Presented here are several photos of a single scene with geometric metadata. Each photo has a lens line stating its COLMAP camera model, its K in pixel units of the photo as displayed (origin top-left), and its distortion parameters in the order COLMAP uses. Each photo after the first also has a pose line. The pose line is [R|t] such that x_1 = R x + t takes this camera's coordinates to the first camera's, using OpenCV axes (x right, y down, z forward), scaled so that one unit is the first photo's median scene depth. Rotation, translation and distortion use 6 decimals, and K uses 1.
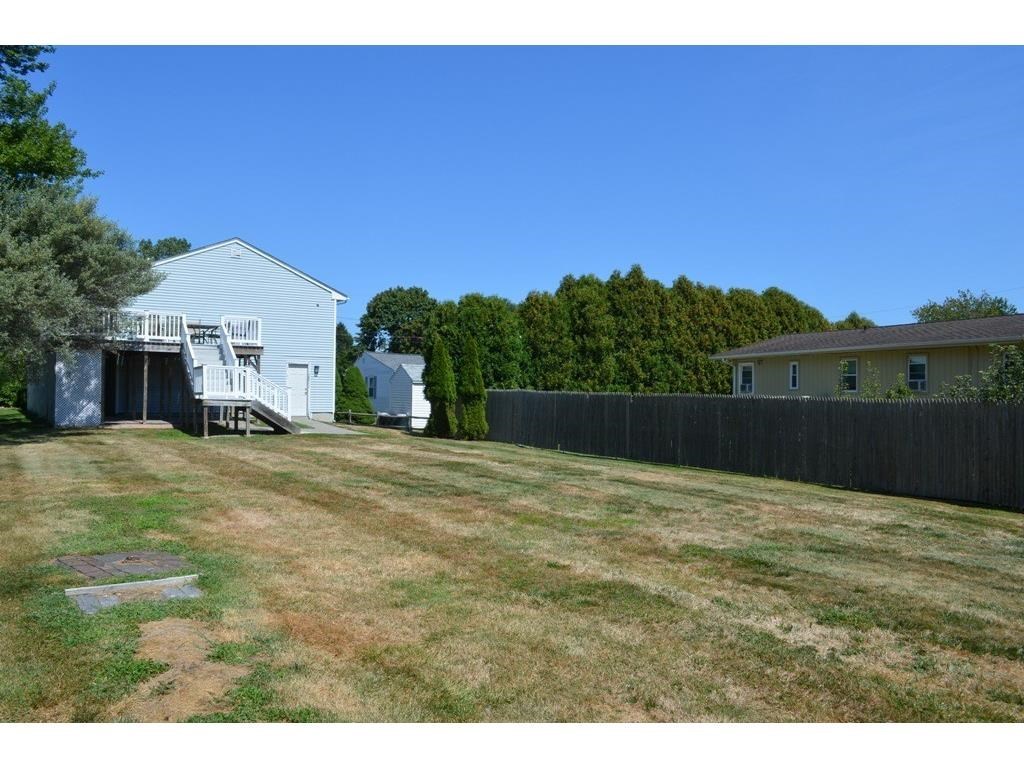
lens RADIAL K [[803.4, 0, 512.0], [0, 803.4, 384.0], [0, 0, 1]] dist [-0.002158, -0.000422]
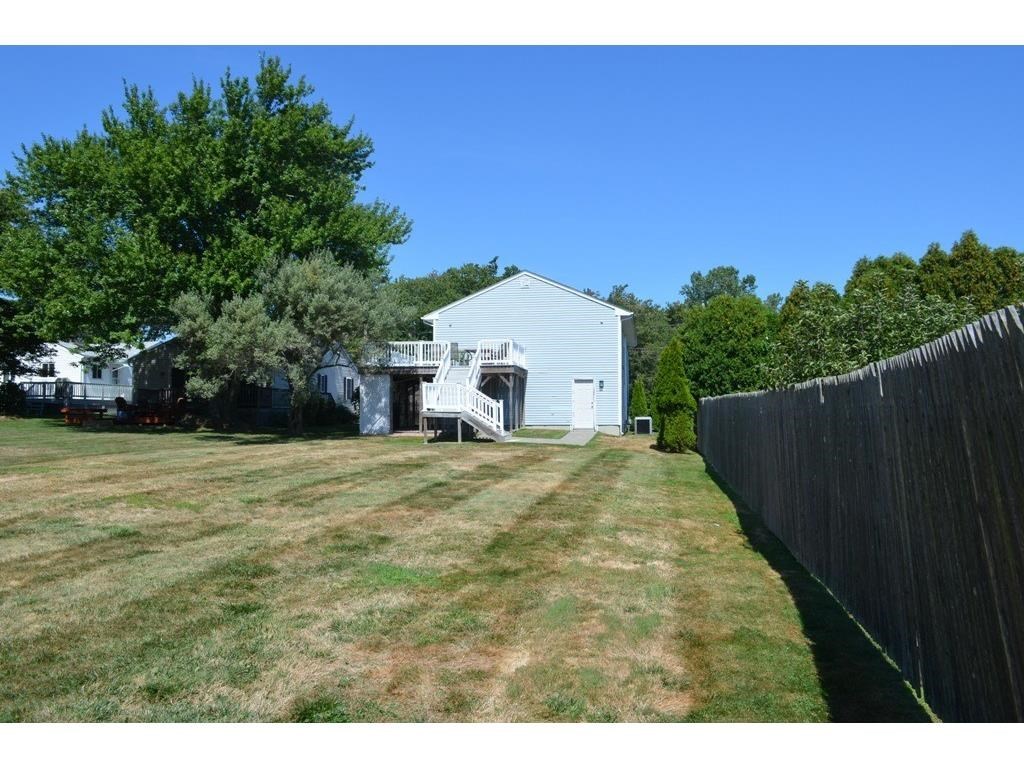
lens RADIAL K [[803.4, 0, 512.0], [0, 803.4, 384.0], [0, 0, 1]] dist [-0.002158, -0.000422]
pose [[0.727593, -0.038073, -0.684951, 0.415364], [0.019776, 0.999208, -0.034534, 0.016837], [0.685724, 0.011581, 0.727770, 0.169897]]
